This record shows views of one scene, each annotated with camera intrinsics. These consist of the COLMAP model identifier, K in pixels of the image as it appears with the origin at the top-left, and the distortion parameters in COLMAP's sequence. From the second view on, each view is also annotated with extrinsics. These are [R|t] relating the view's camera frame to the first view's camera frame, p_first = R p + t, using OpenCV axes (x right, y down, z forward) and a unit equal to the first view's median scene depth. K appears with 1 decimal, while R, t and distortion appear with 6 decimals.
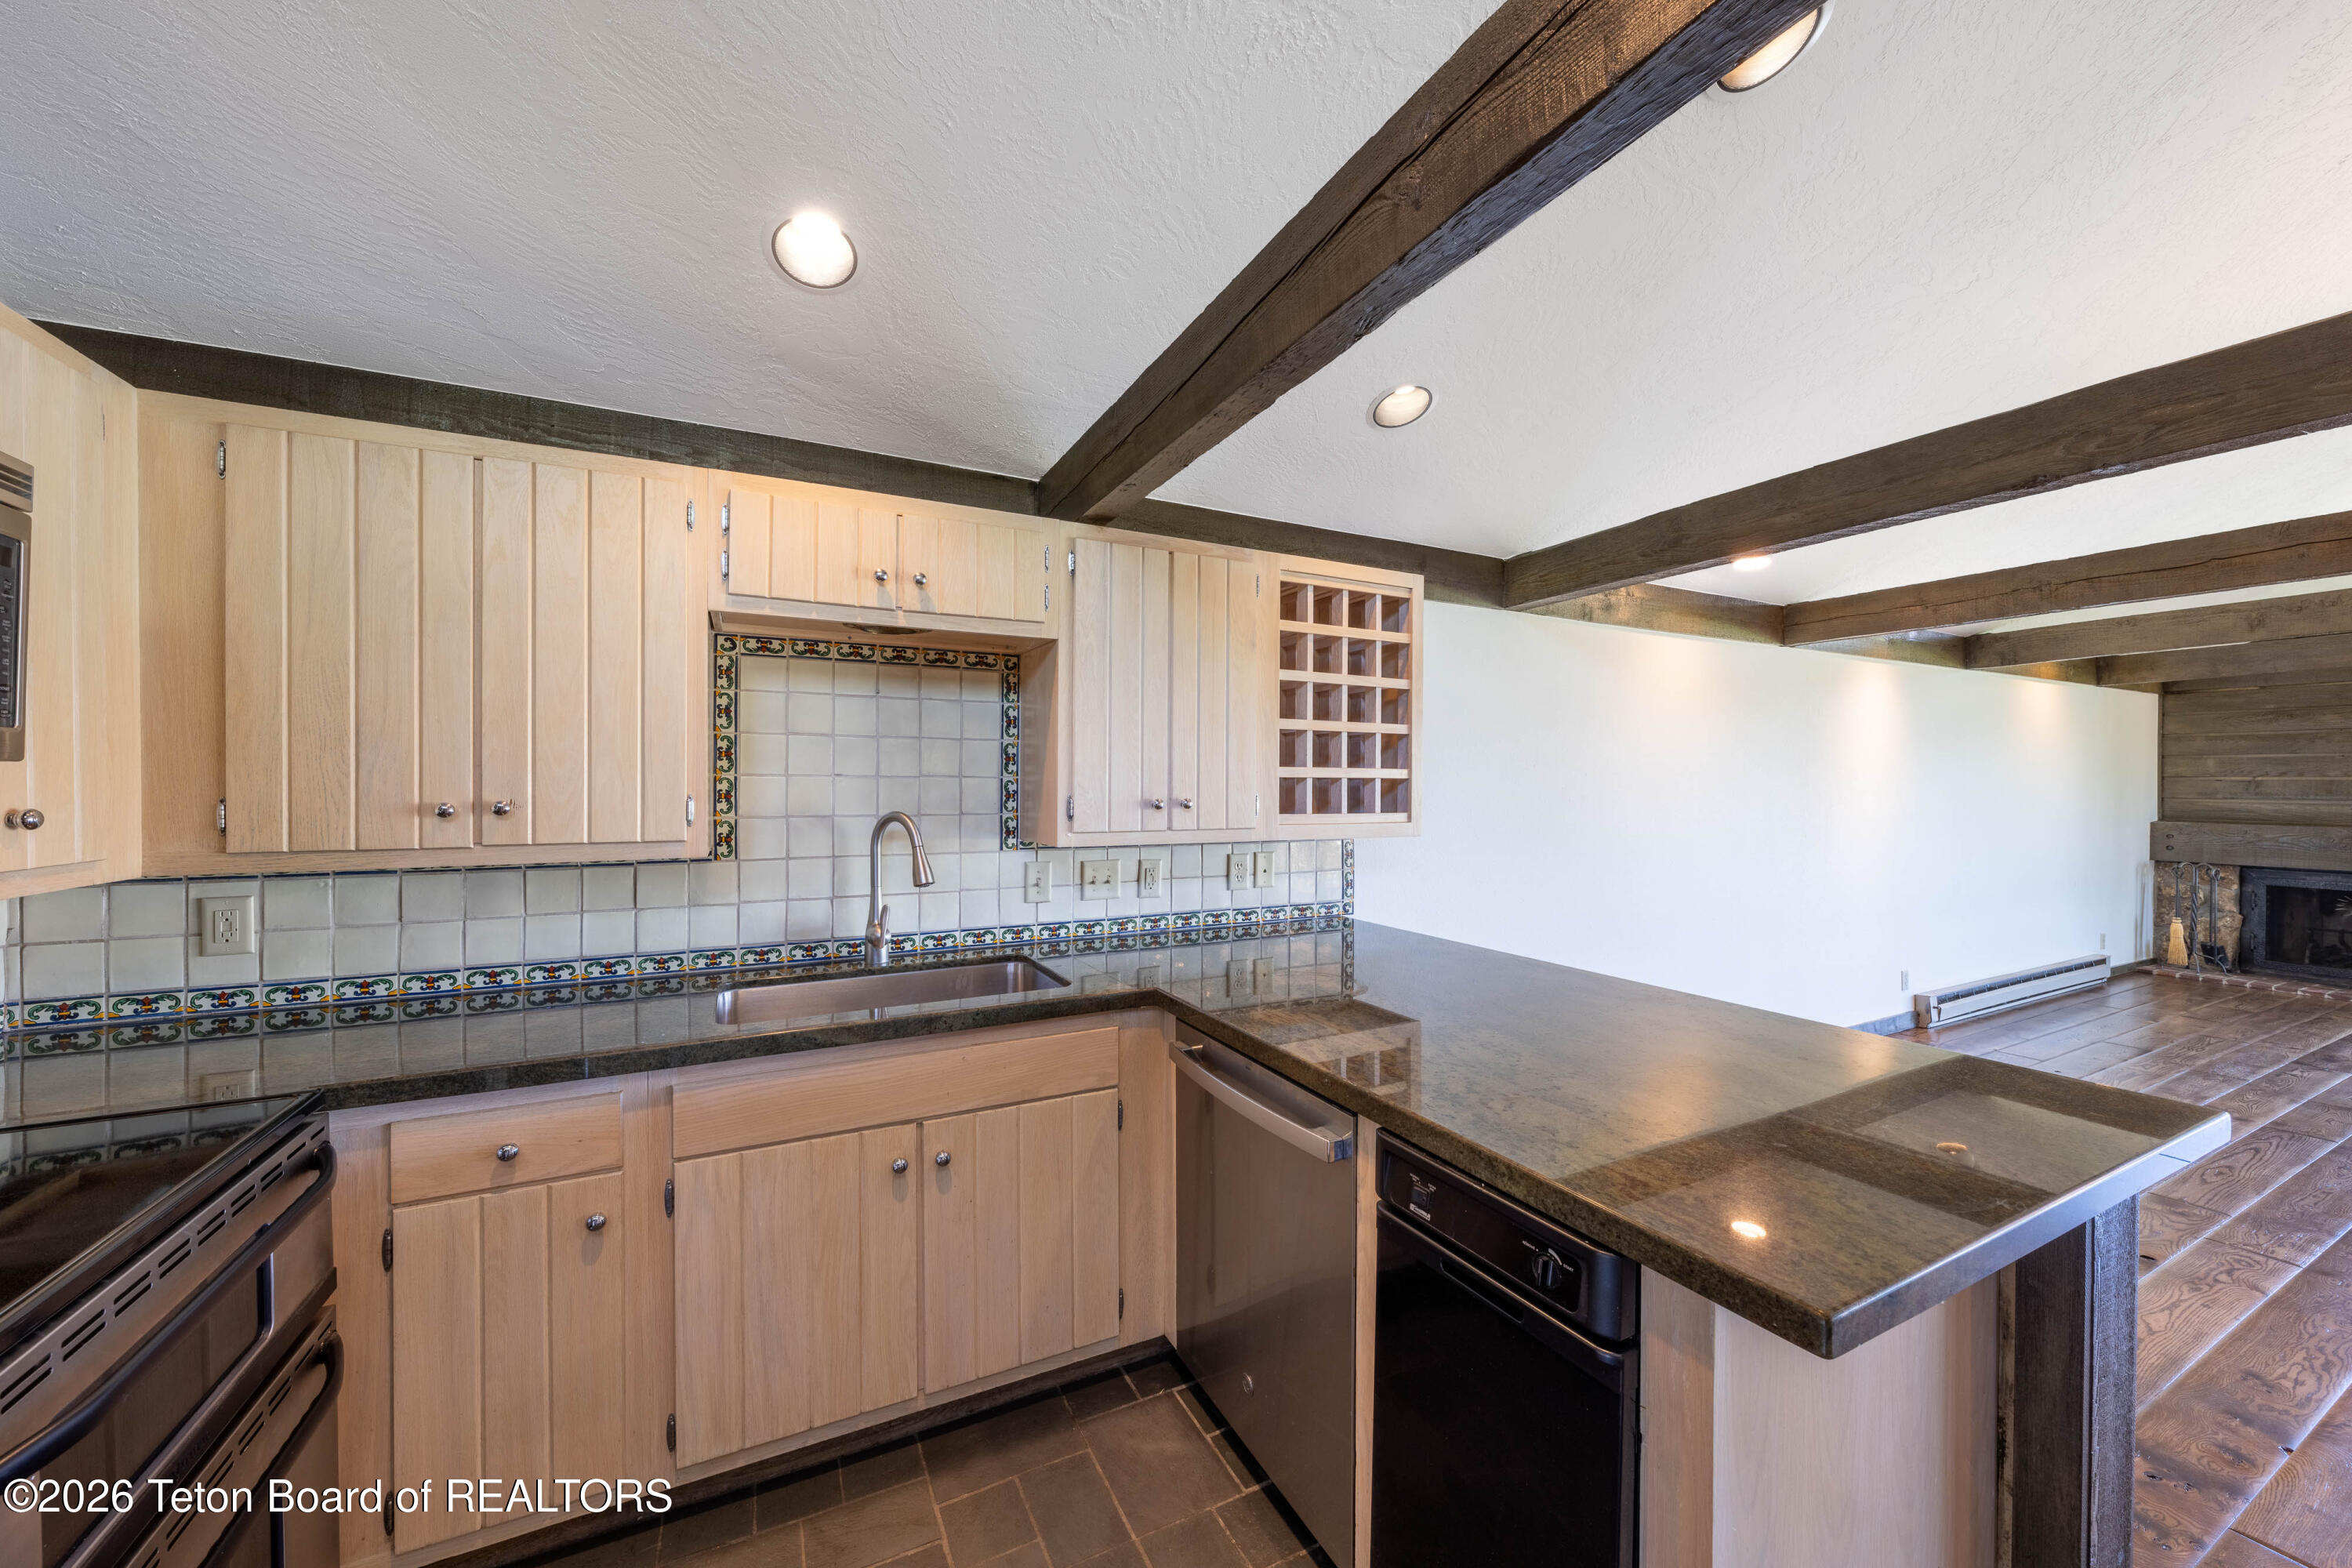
lens RADIAL K [[811.0, 0, 1188.7], [0, 811.0, 785.4], [0, 0, 1]] dist [-0.000478, -0.000181]
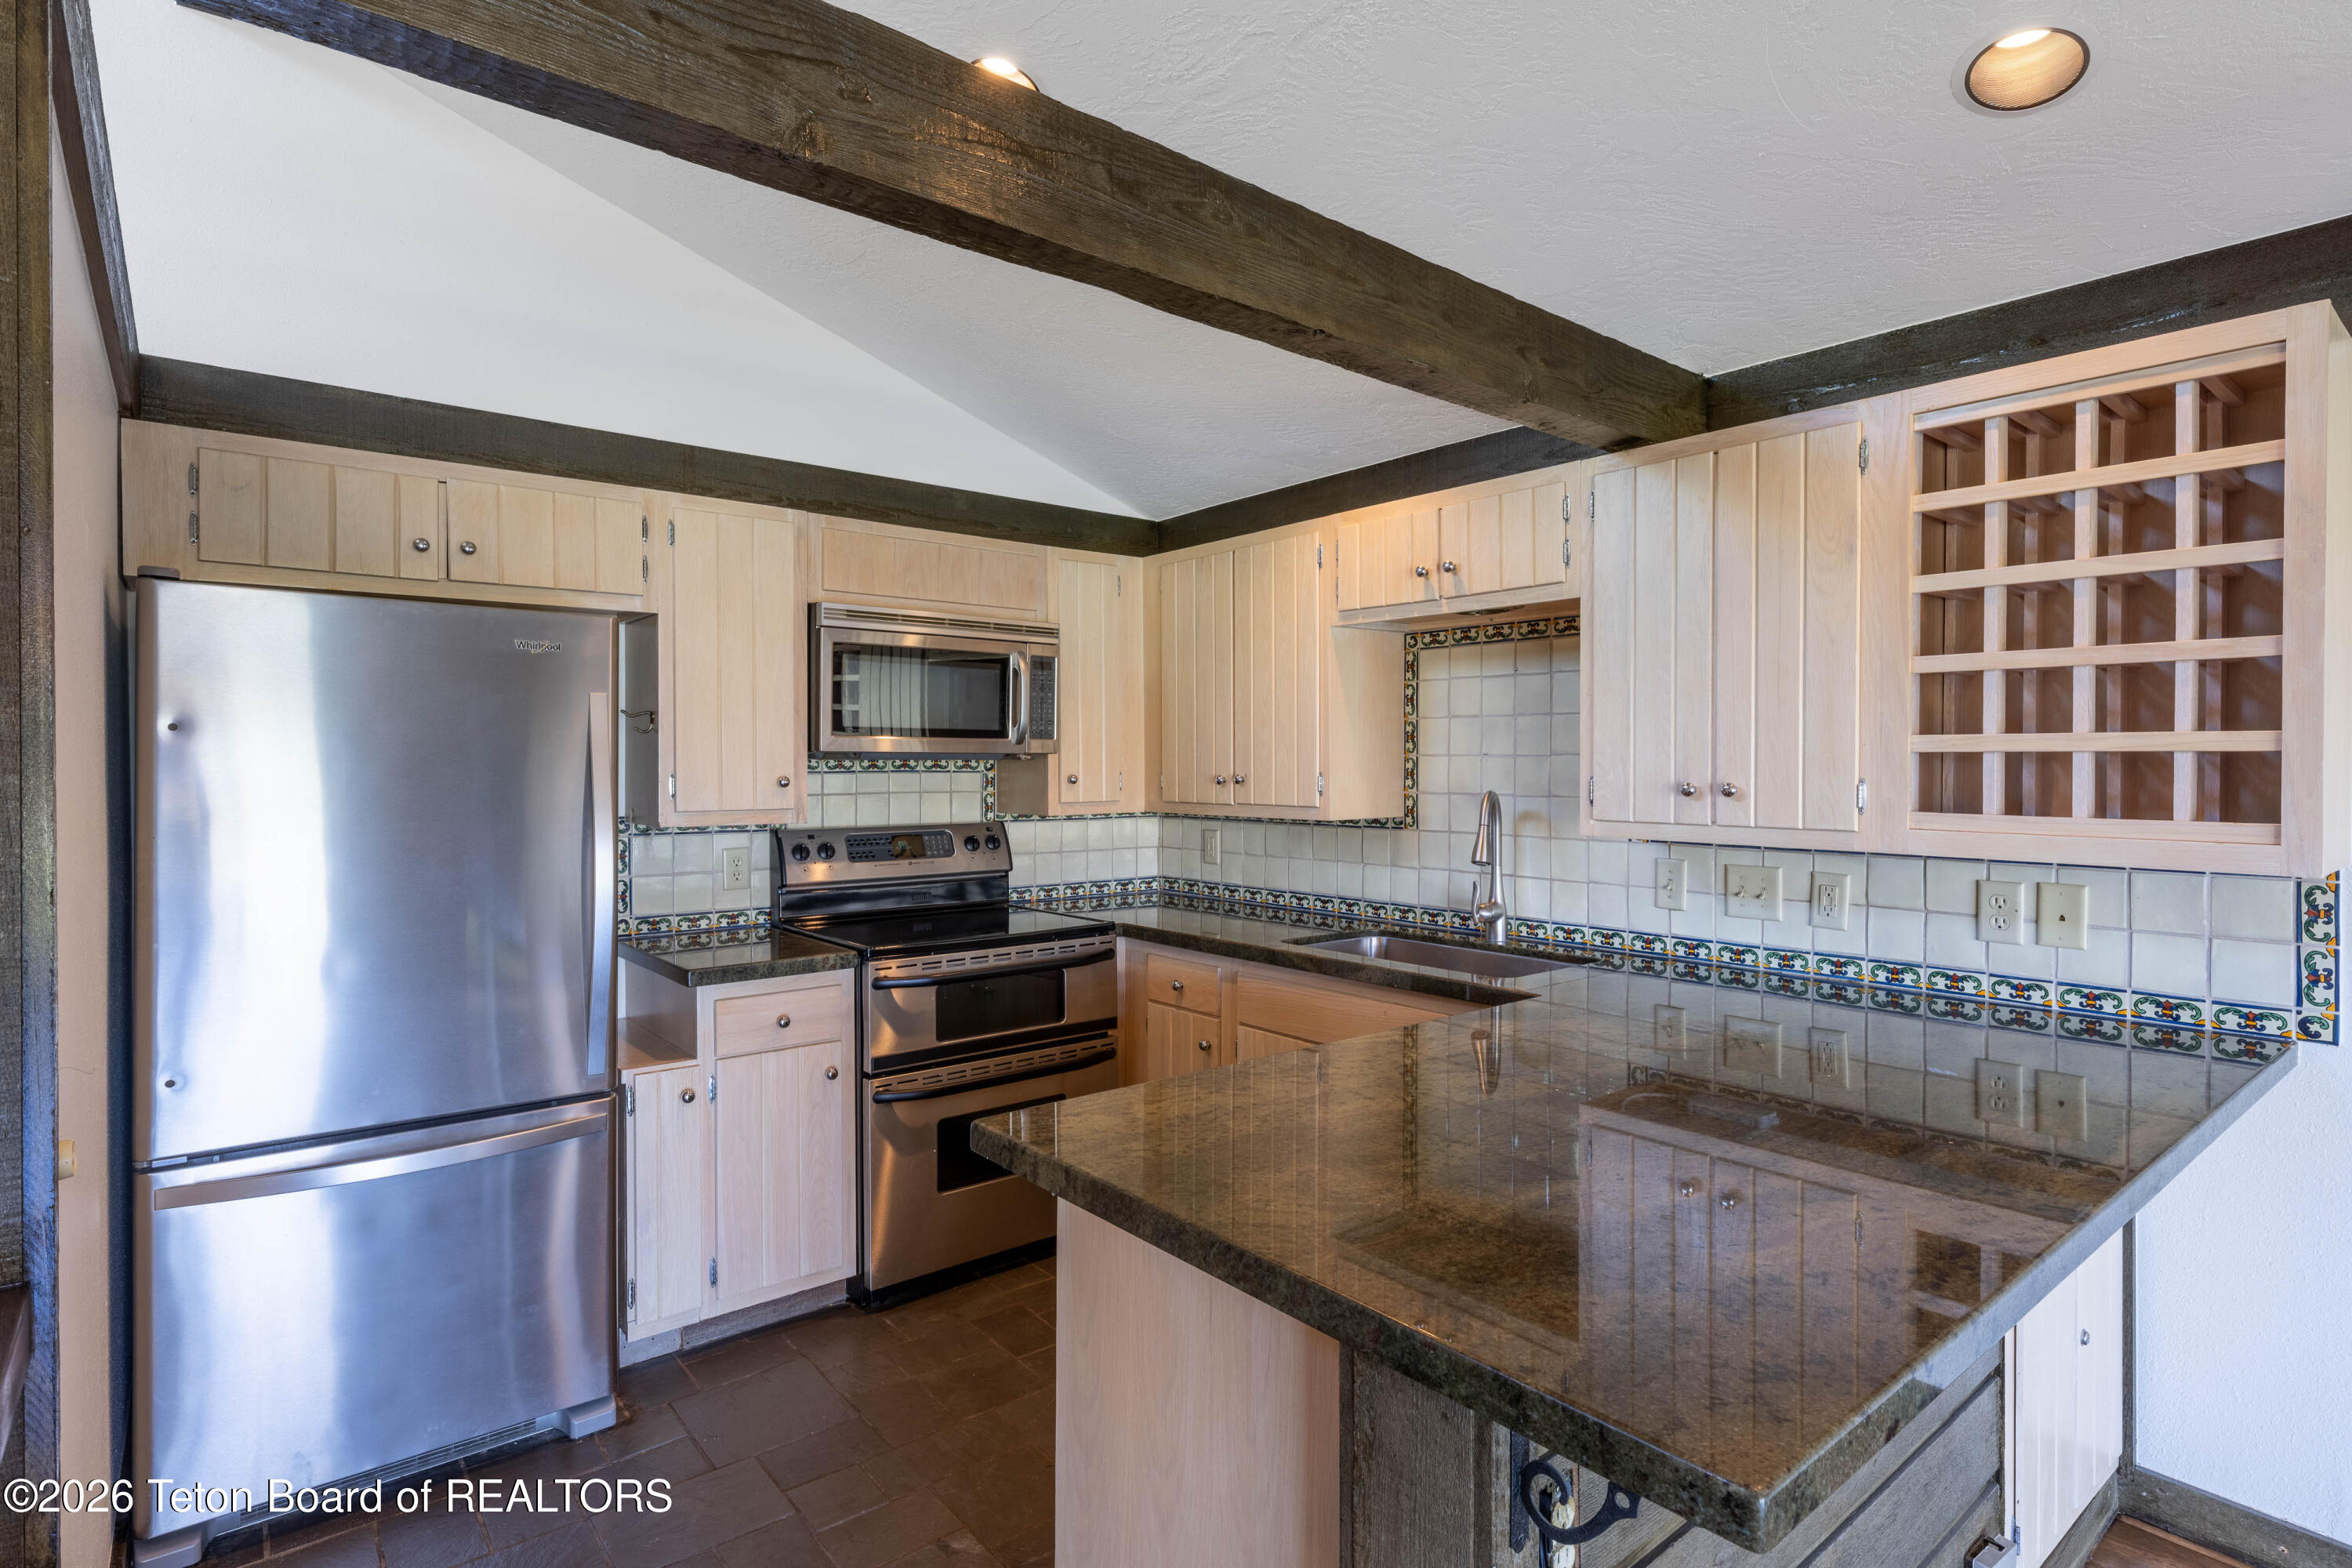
lens RADIAL K [[1178.9, 0, 1175.3], [0, 1178.9, 774.8], [0, 0, 1]] dist [0.004190, 0.000682]
pose [[0.232717, 0.009796, -0.972495, 0.850878], [0.000610, 0.999948, 0.010219, -0.002498], [0.972544, -0.002971, 0.232699, 0.246145]]
